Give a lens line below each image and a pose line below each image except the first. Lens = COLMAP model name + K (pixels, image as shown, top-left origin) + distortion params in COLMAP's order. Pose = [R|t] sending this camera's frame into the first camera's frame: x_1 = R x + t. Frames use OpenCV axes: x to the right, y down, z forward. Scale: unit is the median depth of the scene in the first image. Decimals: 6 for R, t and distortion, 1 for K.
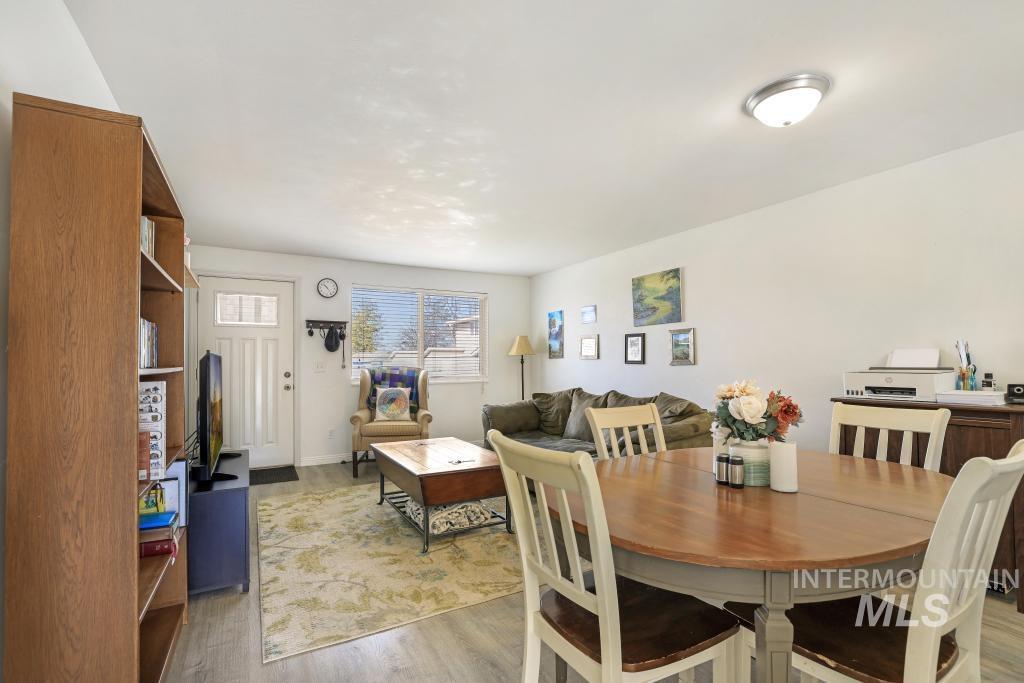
lens RADIAL K [[449.9, 0, 511.4], [0, 449.9, 354.3], [0, 0, 1]] dist [-0.022174, 0.000283]
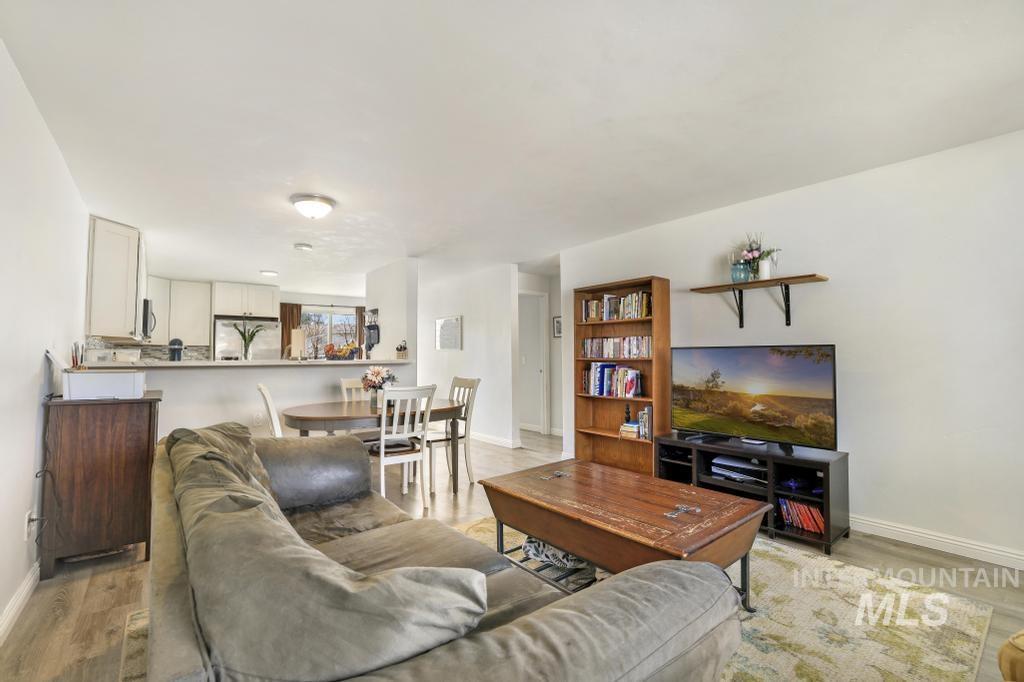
lens RADIAL K [[449.9, 0, 511.4], [0, 449.9, 353.8], [0, 0, 1]] dist [-0.022174, 0.000283]
pose [[-0.986881, 0.007603, -0.161272, 0.061161], [0.009994, 0.999852, -0.014020, 0.017675], [0.161142, -0.015447, -0.986810, 1.138211]]
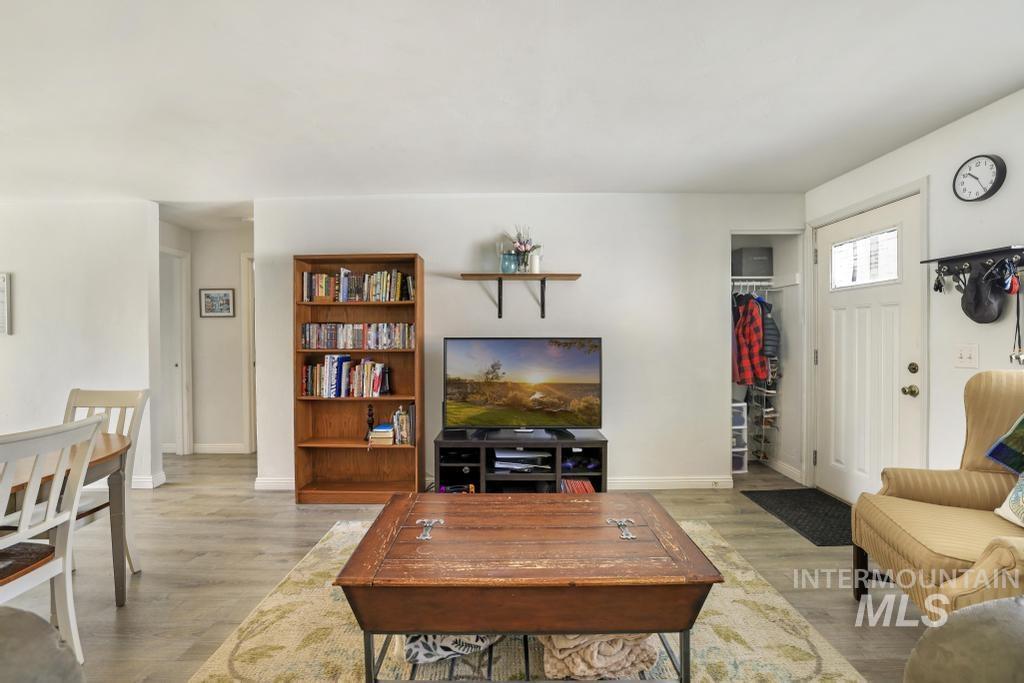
lens RADIAL K [[455.1, 0, 512.5], [0, 455.1, 333.8], [0, 0, 1]] dist [-0.042172, -0.000092]
pose [[-0.509909, 0.008811, -0.860183, 0.204681], [0.017532, 0.999846, -0.000151, -0.003634], [0.860050, -0.015158, -0.509985, 0.878484]]
